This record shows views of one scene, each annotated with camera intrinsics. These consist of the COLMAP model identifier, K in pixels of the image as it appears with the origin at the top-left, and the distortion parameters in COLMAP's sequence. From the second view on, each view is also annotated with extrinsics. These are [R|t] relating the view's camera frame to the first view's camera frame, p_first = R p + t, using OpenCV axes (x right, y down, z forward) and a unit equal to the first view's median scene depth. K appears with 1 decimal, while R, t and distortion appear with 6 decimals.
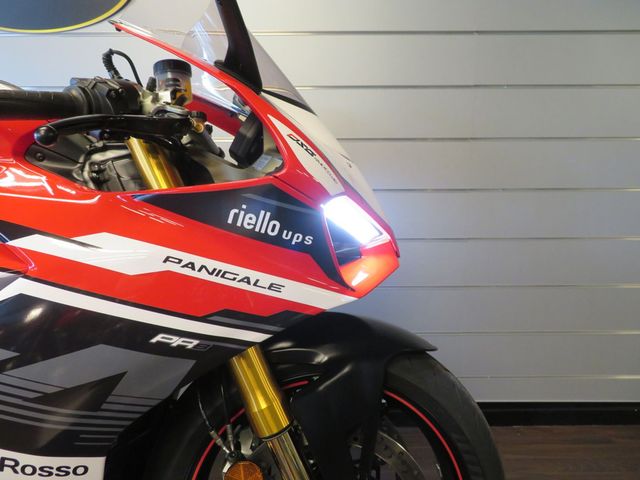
lens RADIAL K [[466.5, 0, 320.4], [0, 466.5, 242.0], [0, 0, 1]] dist [-0.005332, 0.000213]
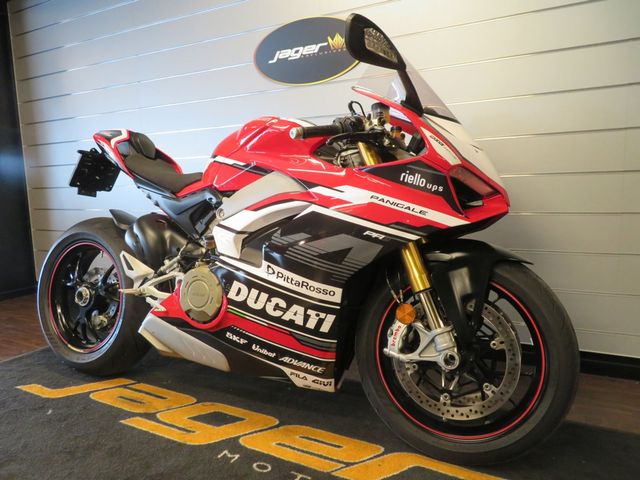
lens RADIAL K [[466.5, 0, 320.4], [0, 466.5, 242.0], [0, 0, 1]] dist [-0.005332, 0.000213]
pose [[0.888829, 0.031544, -0.457153, 0.443548], [-0.038977, 0.999217, -0.006834, 0.262032], [0.456579, 0.023892, 0.889362, -1.006420]]
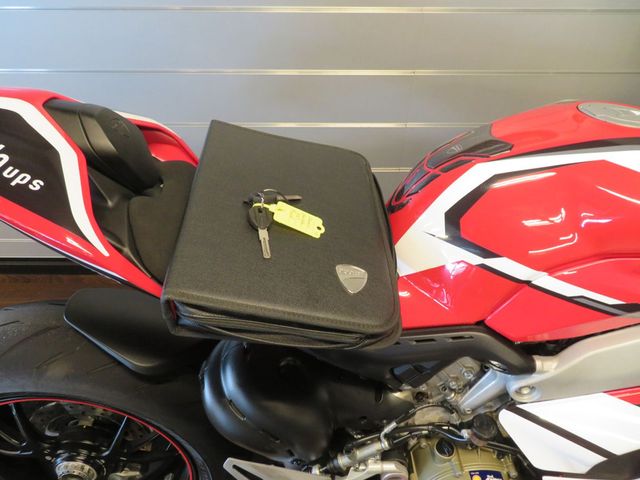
lens RADIAL K [[466.5, 0, 320.4], [0, 466.5, 242.0], [0, 0, 1]] dist [-0.005332, 0.000213]
pose [[0.999999, 0.001299, -0.000139, -1.701767], [-0.000973, 0.811896, 0.583801, -0.822423], [0.000871, -0.583800, 0.811897, 0.326822]]
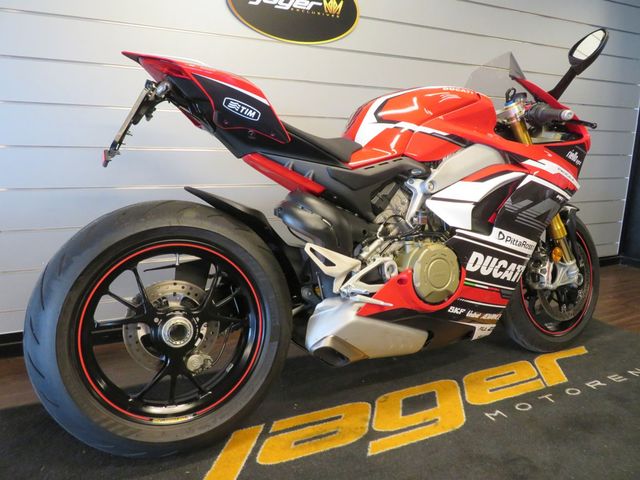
lens RADIAL K [[463.5, 0, 328.9], [0, 463.5, 241.8], [0, 0, 1]] dist [-0.009346, -0.001933]
pose [[0.896823, -0.080175, 0.435063, -2.746018], [0.058019, 0.996262, 0.063995, 0.212515], [-0.438568, -0.032150, 0.898123, -0.900274]]
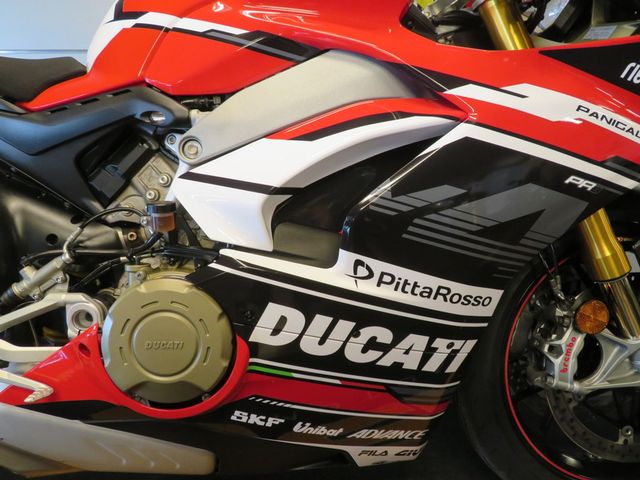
lens RADIAL K [[466.5, 0, 320.4], [0, 466.5, 242.0], [0, 0, 1]] dist [-0.005332, 0.000213]
pose [[0.999043, -0.021698, 0.037969, -0.957333], [0.017947, 0.995173, 0.096481, 0.227649], [-0.039880, -0.095707, 0.994610, -0.103618]]
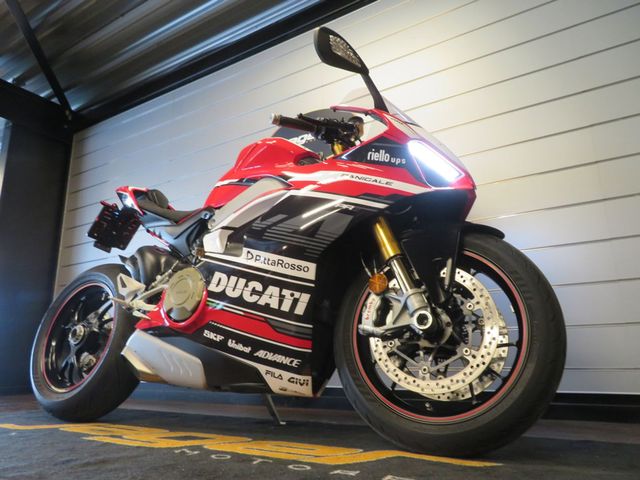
lens RADIAL K [[466.5, 0, 320.4], [0, 466.5, 242.0], [0, 0, 1]] dist [-0.005332, 0.000213]
pose [[0.854061, -0.148080, -0.498650, 0.683388], [-0.059717, 0.924374, -0.376784, 1.207850], [0.516733, 0.351574, 0.780630, -0.764789]]
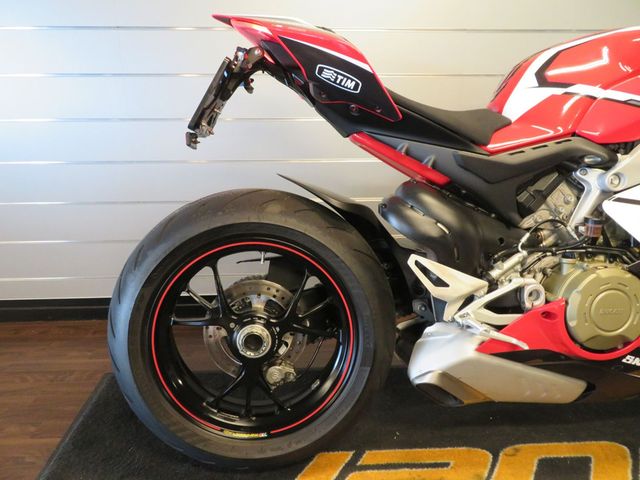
lens RADIAL K [[466.5, 0, 320.4], [0, 466.5, 242.0], [0, 0, 1]] dist [-0.005332, 0.000213]
pose [[0.998074, -0.027695, 0.055518, -2.337480], [0.019466, 0.989441, 0.143625, 0.068903], [-0.058909, -0.142267, 0.988074, -0.556912]]
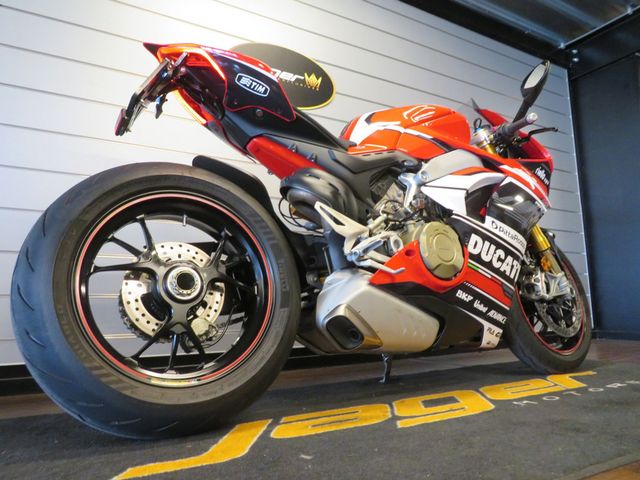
lens RADIAL K [[463.5, 0, 328.9], [0, 463.5, 241.8], [0, 0, 1]] dist [-0.009346, -0.001933]
pose [[0.854104, 0.043542, 0.518277, -2.960114], [0.113935, 0.956621, -0.268131, 1.074408], [-0.507470, 0.288062, 0.812093, -0.677172]]
